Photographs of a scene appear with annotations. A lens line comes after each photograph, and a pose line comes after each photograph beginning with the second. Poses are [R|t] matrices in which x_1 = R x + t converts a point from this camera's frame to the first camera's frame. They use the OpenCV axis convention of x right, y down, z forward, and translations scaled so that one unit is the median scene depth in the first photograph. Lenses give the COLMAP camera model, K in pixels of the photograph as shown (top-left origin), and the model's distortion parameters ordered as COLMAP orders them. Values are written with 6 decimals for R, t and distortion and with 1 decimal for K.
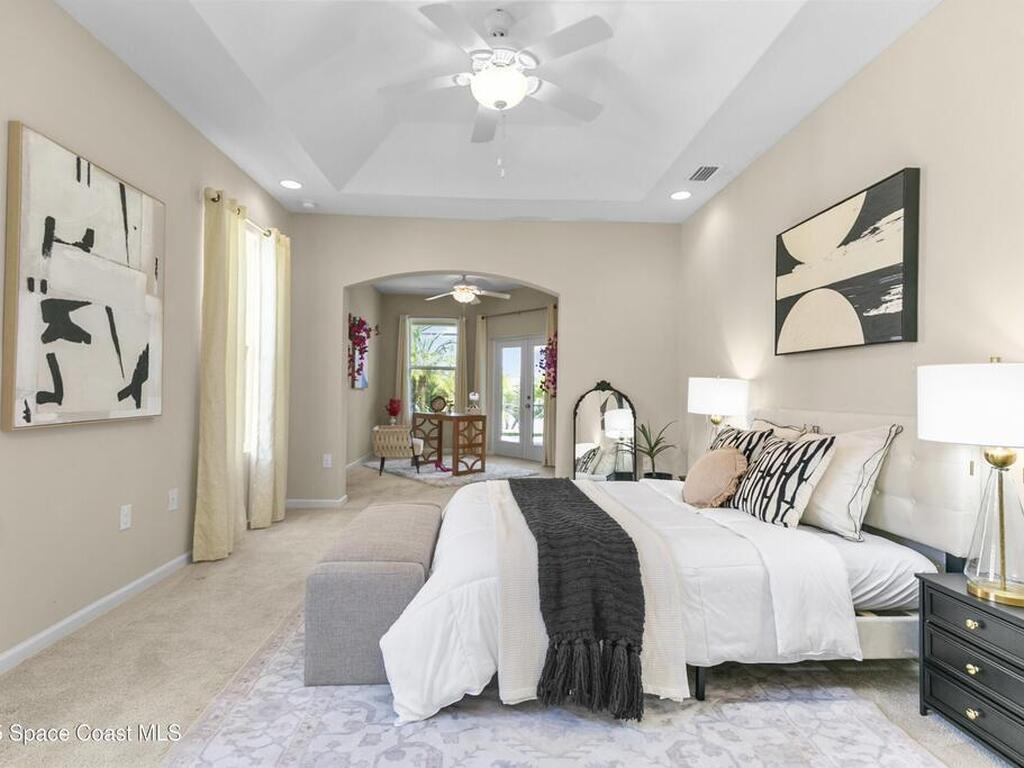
lens RADIAL K [[511.8, 0, 510.3], [0, 511.8, 399.9], [0, 0, 1]] dist [0.004486, 0.000821]
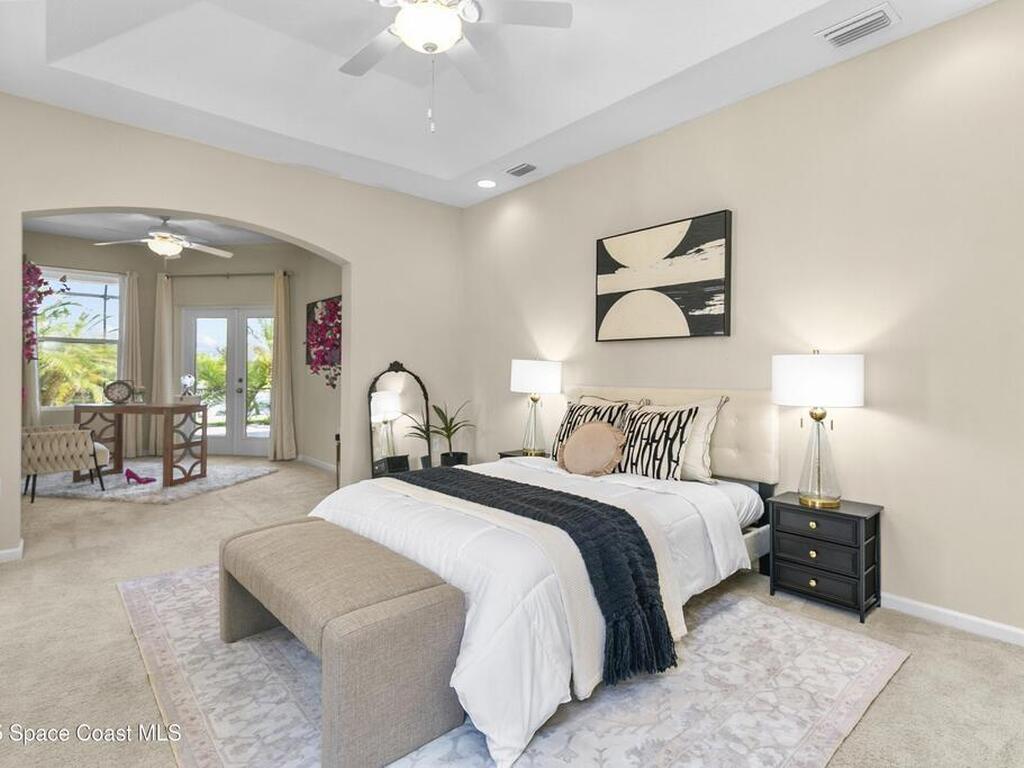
lens RADIAL K [[528.6, 0, 512.0], [0, 528.6, 384.0], [0, 0, 1]] dist [0.002604, -0.000409]
pose [[0.784228, -0.022636, 0.620059, -0.516082], [0.017212, 0.999743, 0.014728, -0.013120], [-0.620234, -0.000878, 0.784417, 0.216745]]
